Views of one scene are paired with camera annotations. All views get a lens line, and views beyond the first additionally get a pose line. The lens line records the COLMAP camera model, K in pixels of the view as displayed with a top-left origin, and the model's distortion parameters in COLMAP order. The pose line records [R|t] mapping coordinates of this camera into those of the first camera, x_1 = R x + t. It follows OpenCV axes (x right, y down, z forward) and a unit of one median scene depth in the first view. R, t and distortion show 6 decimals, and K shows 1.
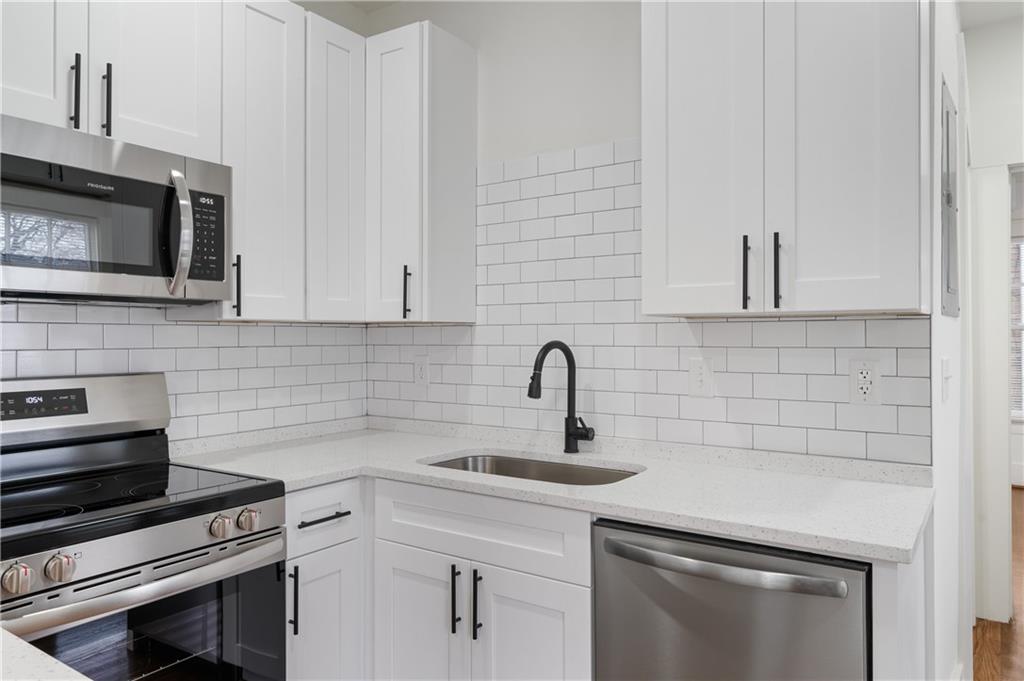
lens RADIAL K [[690.2, 0, 520.4], [0, 690.2, 333.8], [0, 0, 1]] dist [-0.004248, -0.001155]
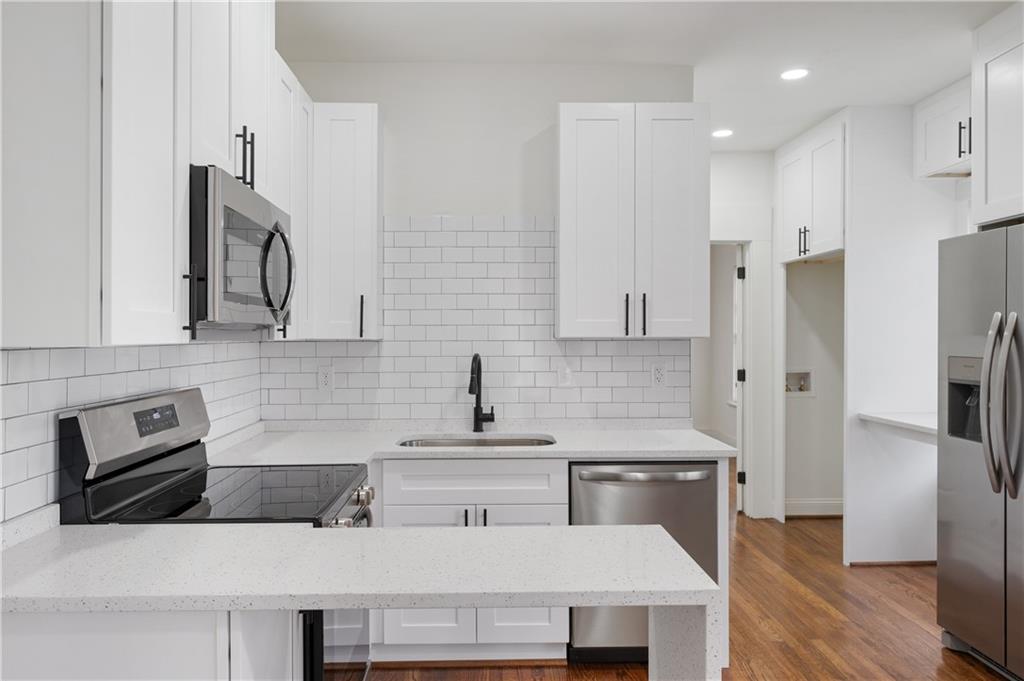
lens RADIAL K [[690.2, 0, 502.7], [0, 690.2, 336.6], [0, 0, 1]] dist [-0.004248, -0.001155]
pose [[0.811892, -0.001586, 0.583805, -0.758790], [-0.001230, 0.999989, 0.004427, -0.031733], [-0.583806, -0.004312, 0.811882, -0.192514]]
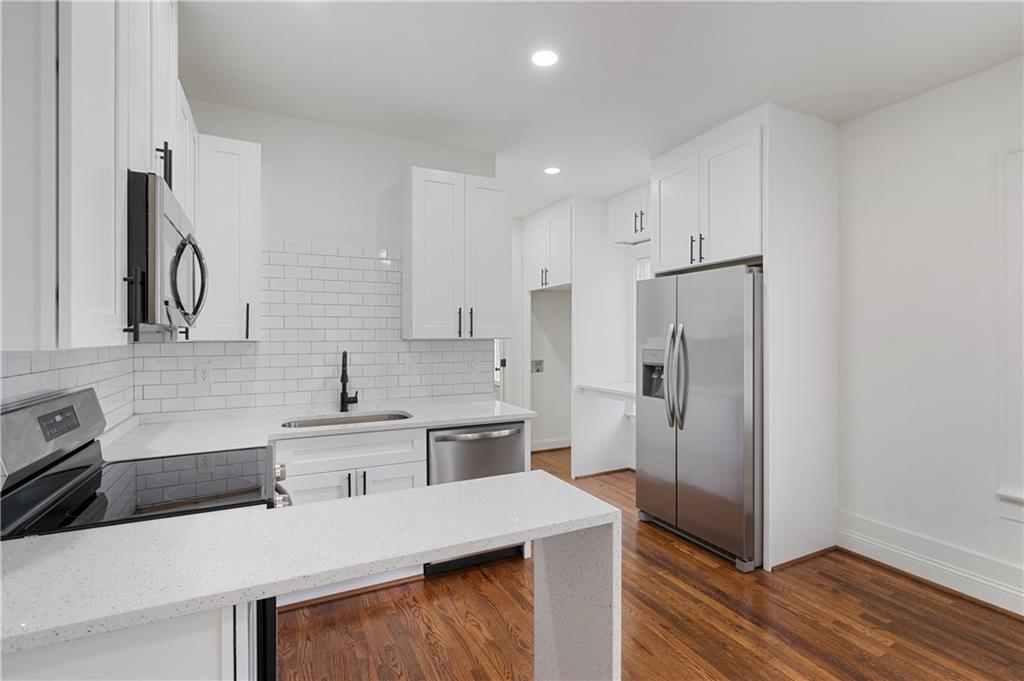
lens RADIAL K [[470.3, 0, 511.7], [0, 470.3, 338.7], [0, 0, 1]] dist [-0.005657, 0.000716]
pose [[0.492917, -0.004243, 0.870066, -0.842012], [-0.002022, 0.999980, 0.006022, -0.032252], [-0.870074, -0.004727, 0.492899, -0.001460]]
